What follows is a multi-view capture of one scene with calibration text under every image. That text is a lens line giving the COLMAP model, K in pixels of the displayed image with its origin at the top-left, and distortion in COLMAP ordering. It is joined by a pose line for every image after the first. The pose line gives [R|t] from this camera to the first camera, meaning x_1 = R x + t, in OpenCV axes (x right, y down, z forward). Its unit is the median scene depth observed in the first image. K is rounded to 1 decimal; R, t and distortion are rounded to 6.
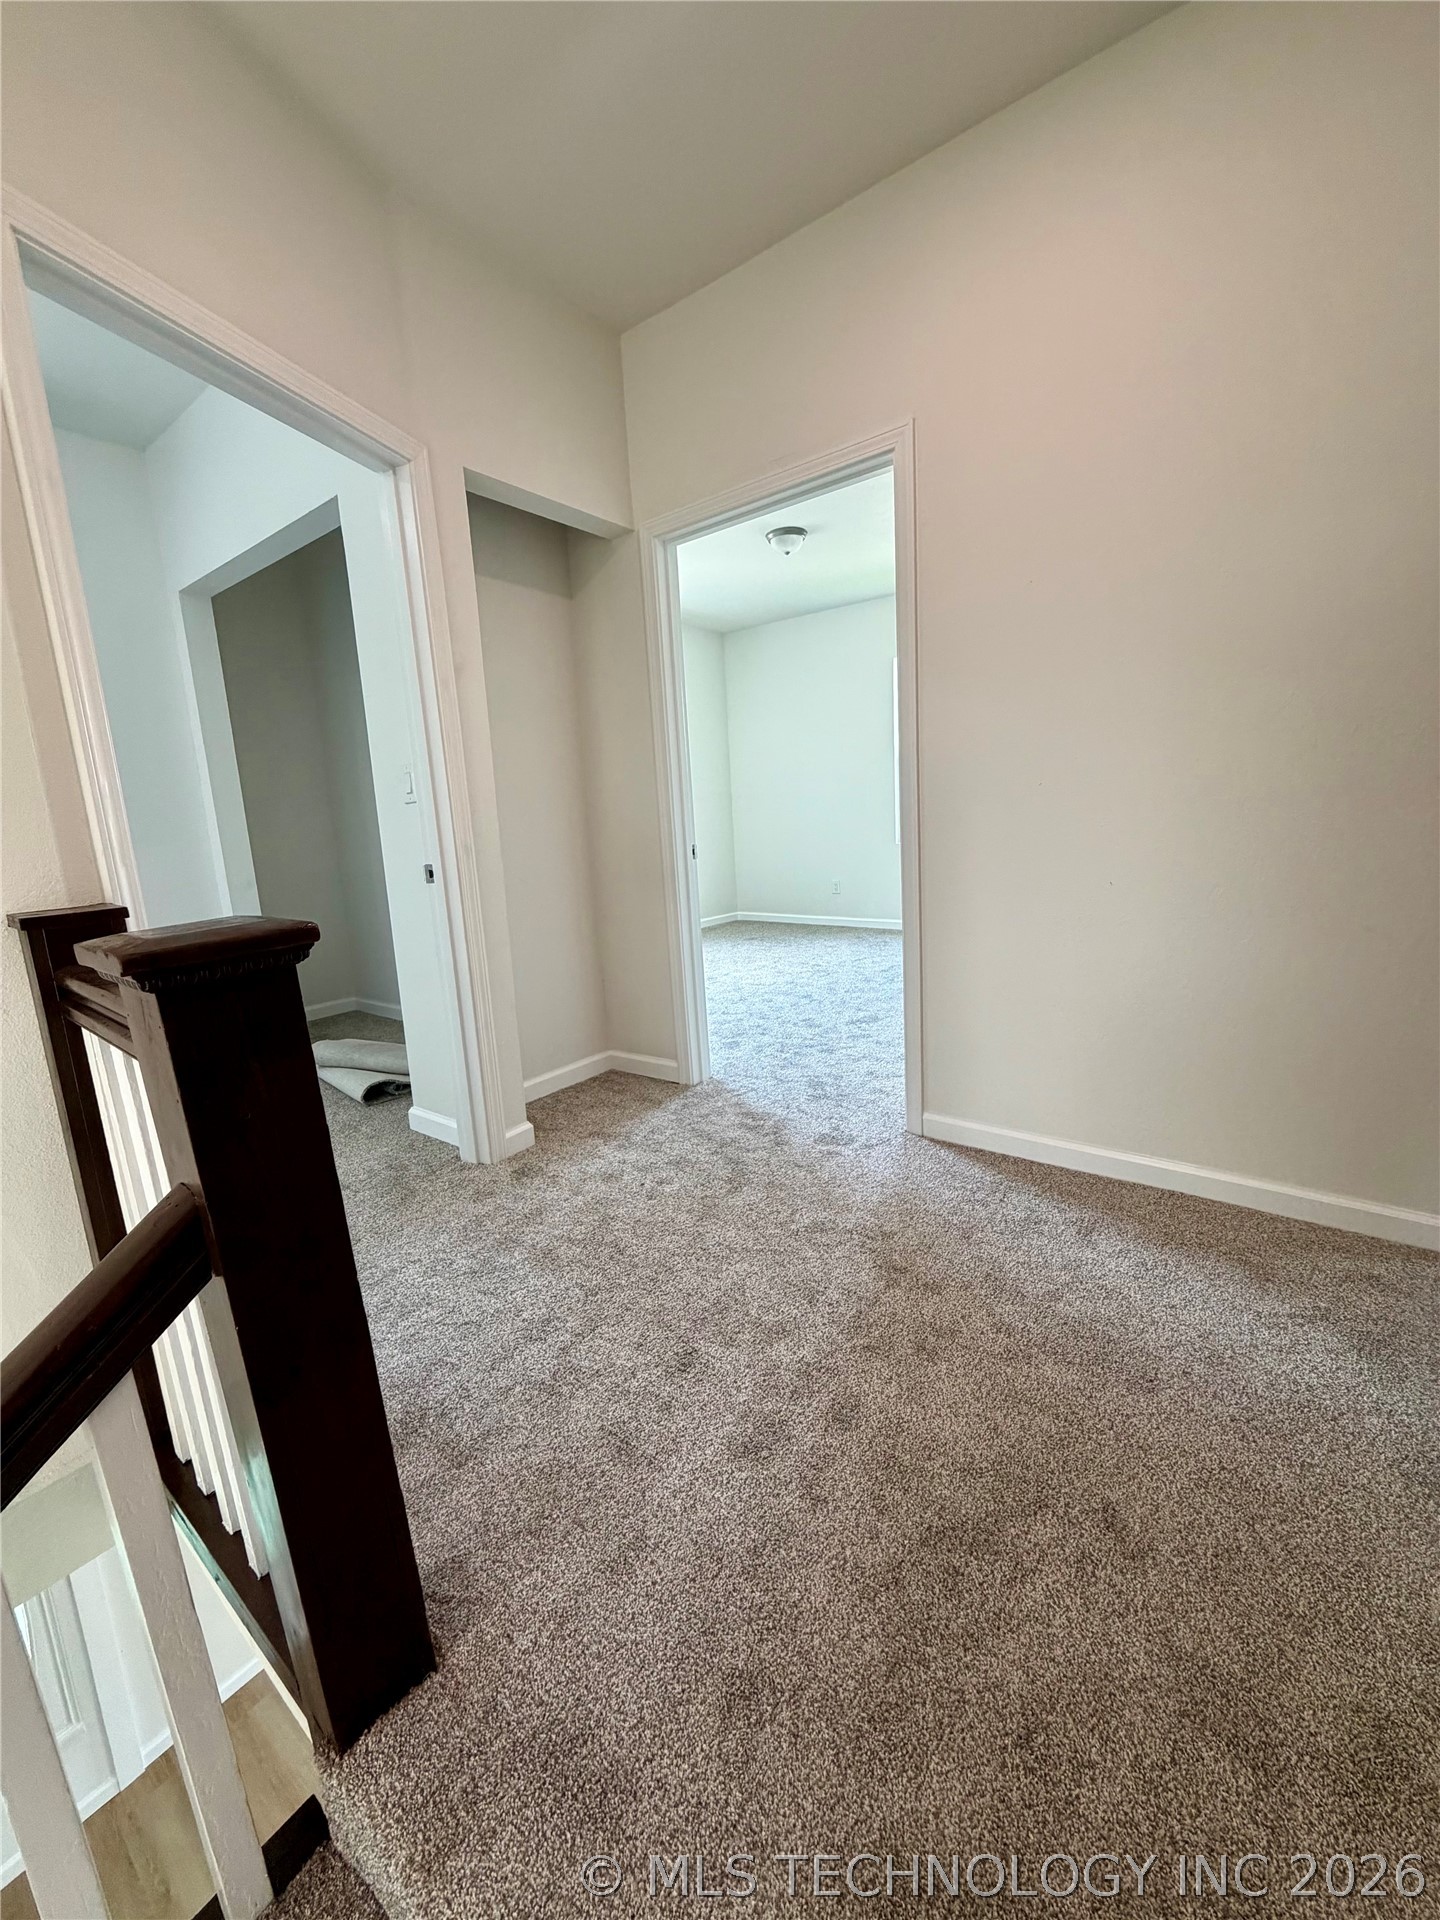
lens RADIAL K [[767.6, 0, 717.1], [0, 767.6, 954.5], [0, 0, 1]] dist [0.000500, -0.000327]
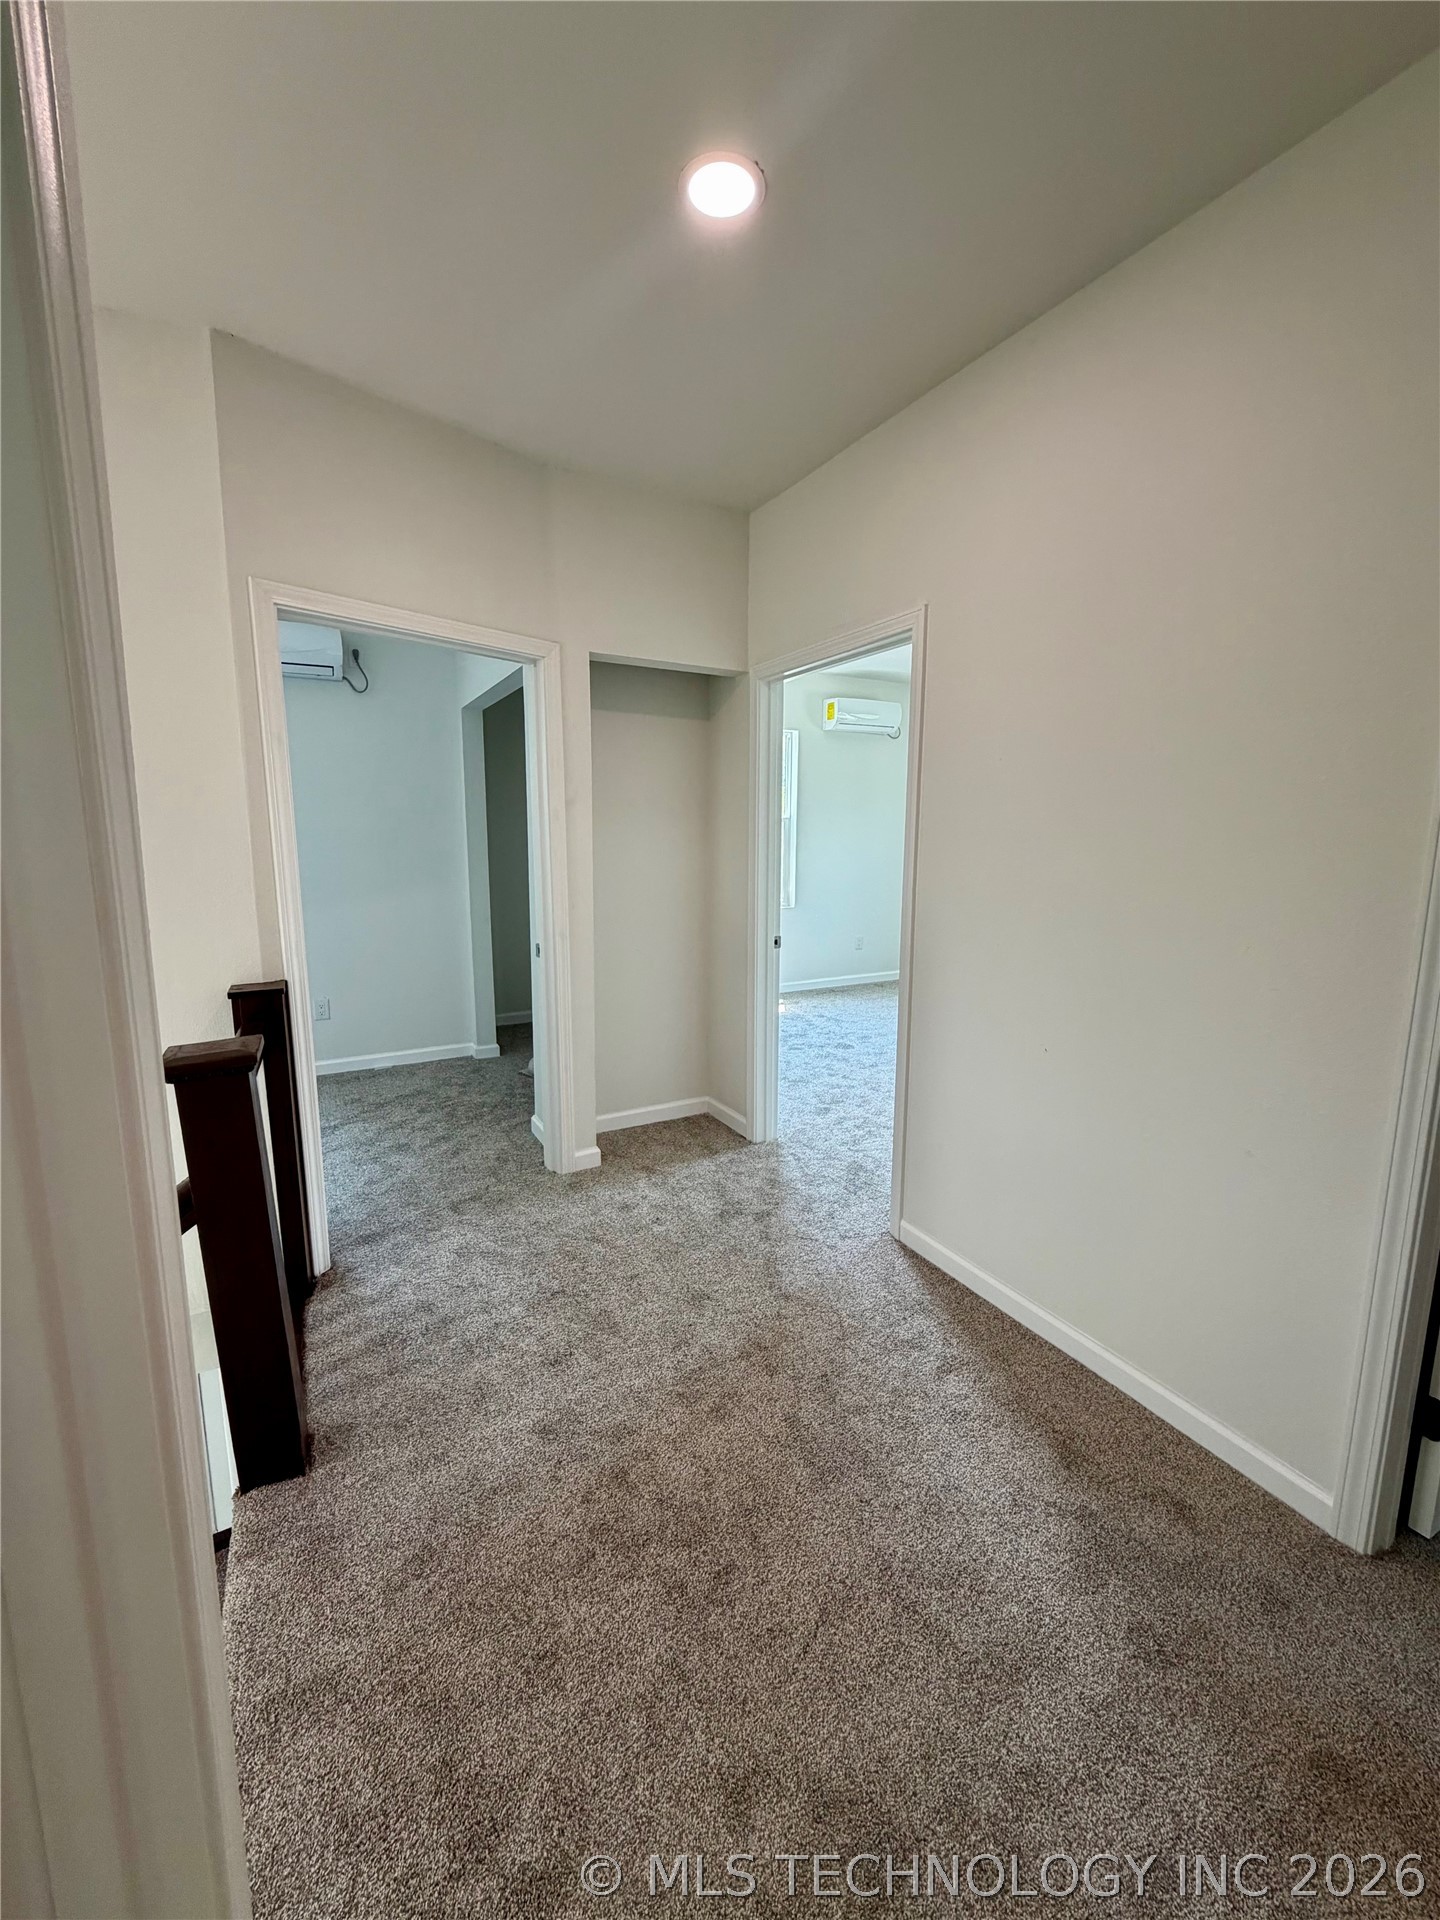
lens RADIAL K [[767.6, 0, 717.1], [0, 767.6, 954.5], [0, 0, 1]] dist [0.000500, -0.000327]
pose [[0.915176, 0.121111, -0.384428, 0.388840], [-0.124620, 0.992078, 0.015873, -0.144344], [0.383305, 0.033381, 0.923018, -0.106791]]
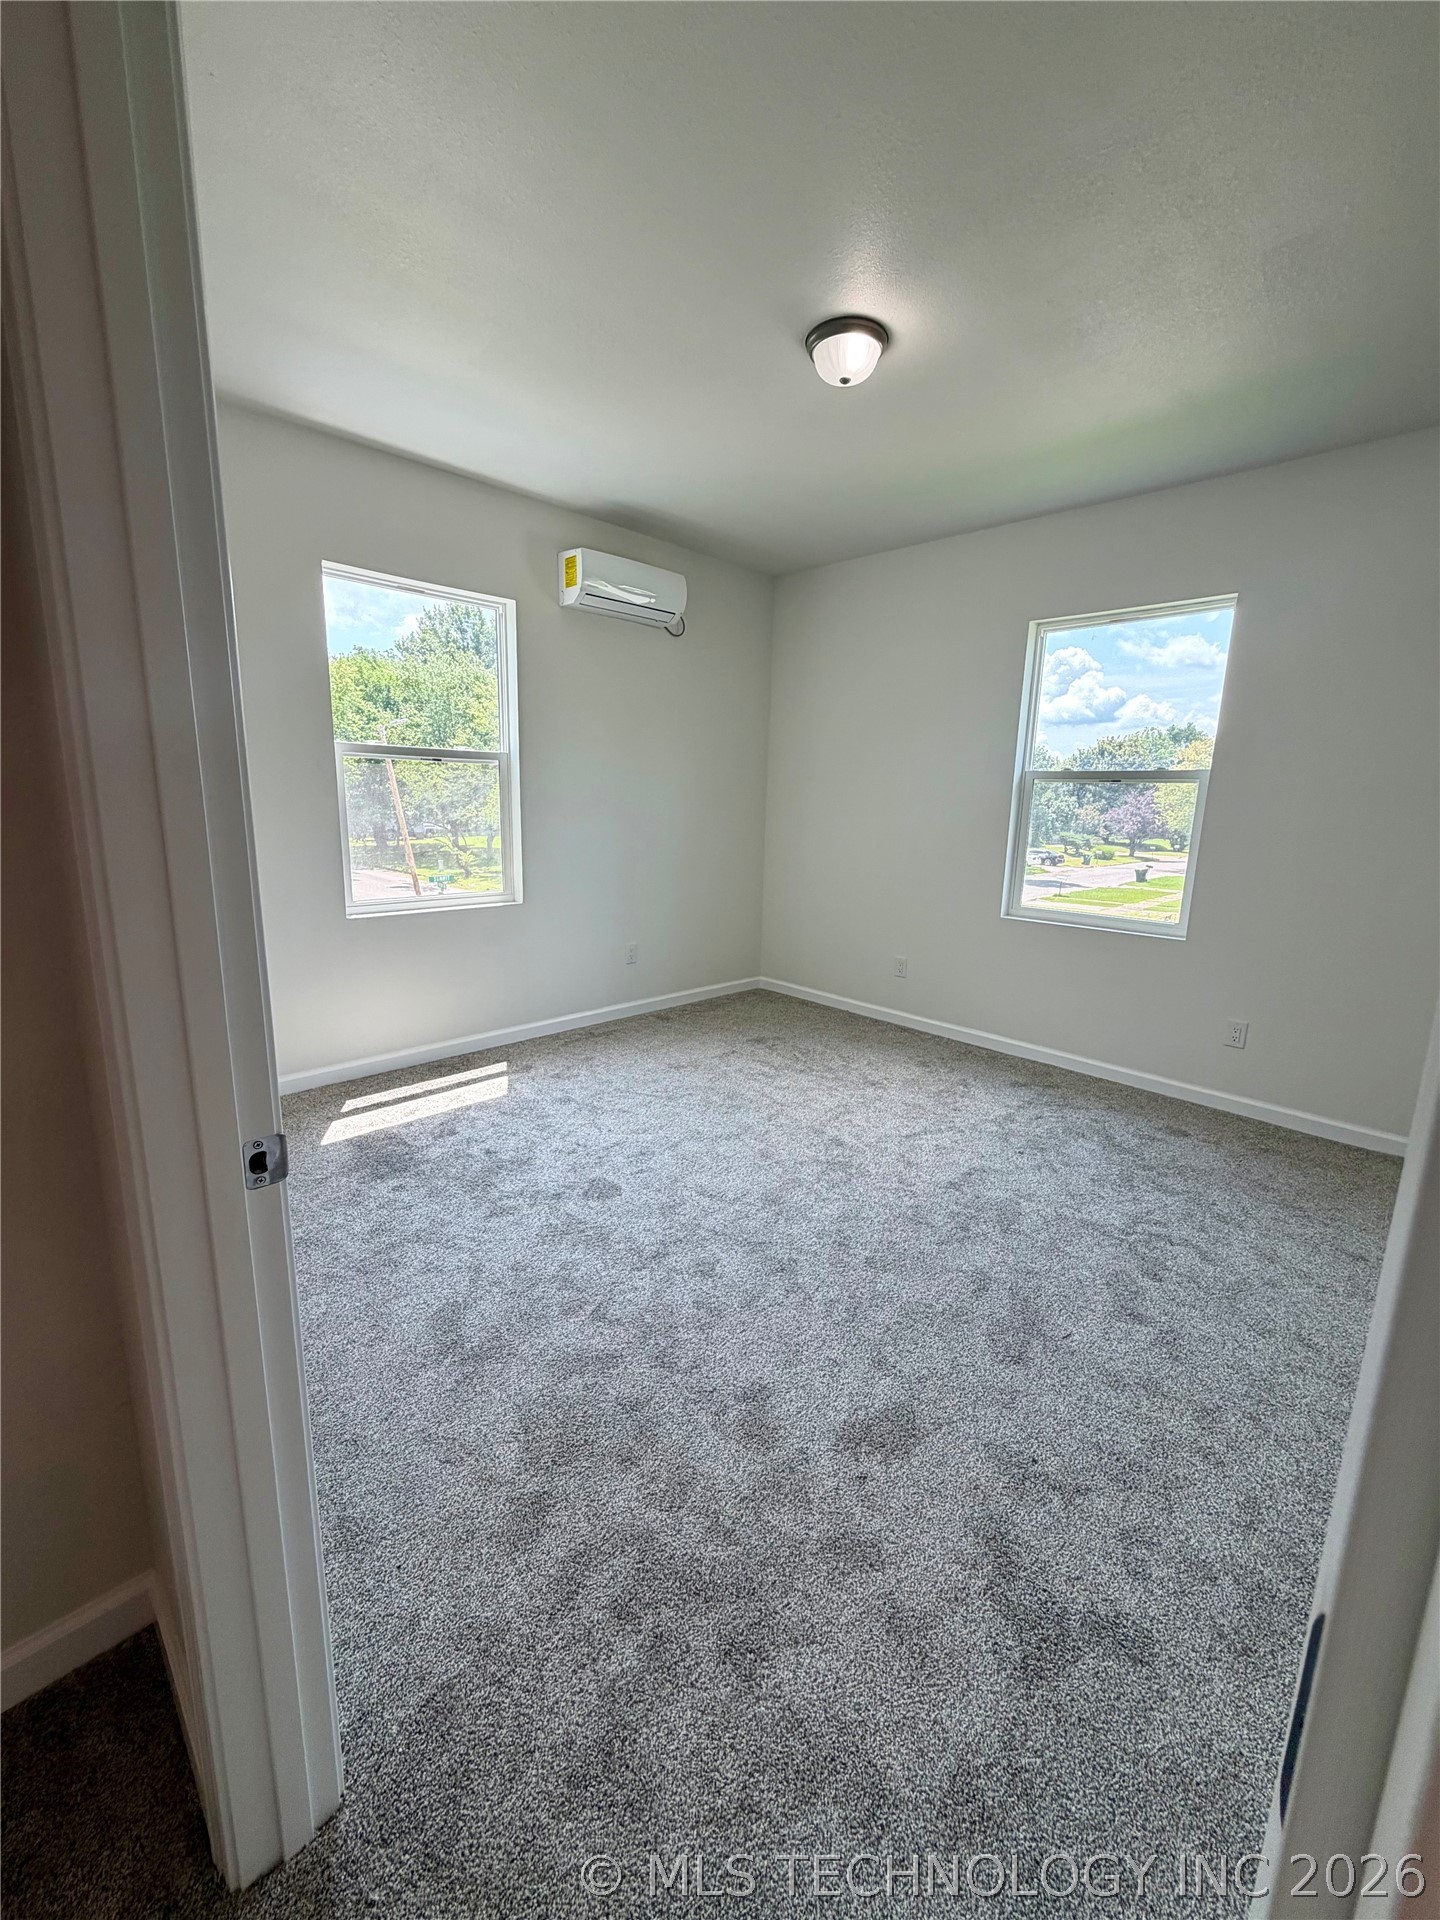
lens RADIAL K [[767.6, 0, 717.1], [0, 767.6, 954.5], [0, 0, 1]] dist [0.000500, -0.000327]
pose [[0.989027, 0.103065, -0.105845, 0.181602], [-0.100567, 0.994517, 0.028684, -0.274392], [0.108221, -0.017725, 0.993969, 0.873133]]
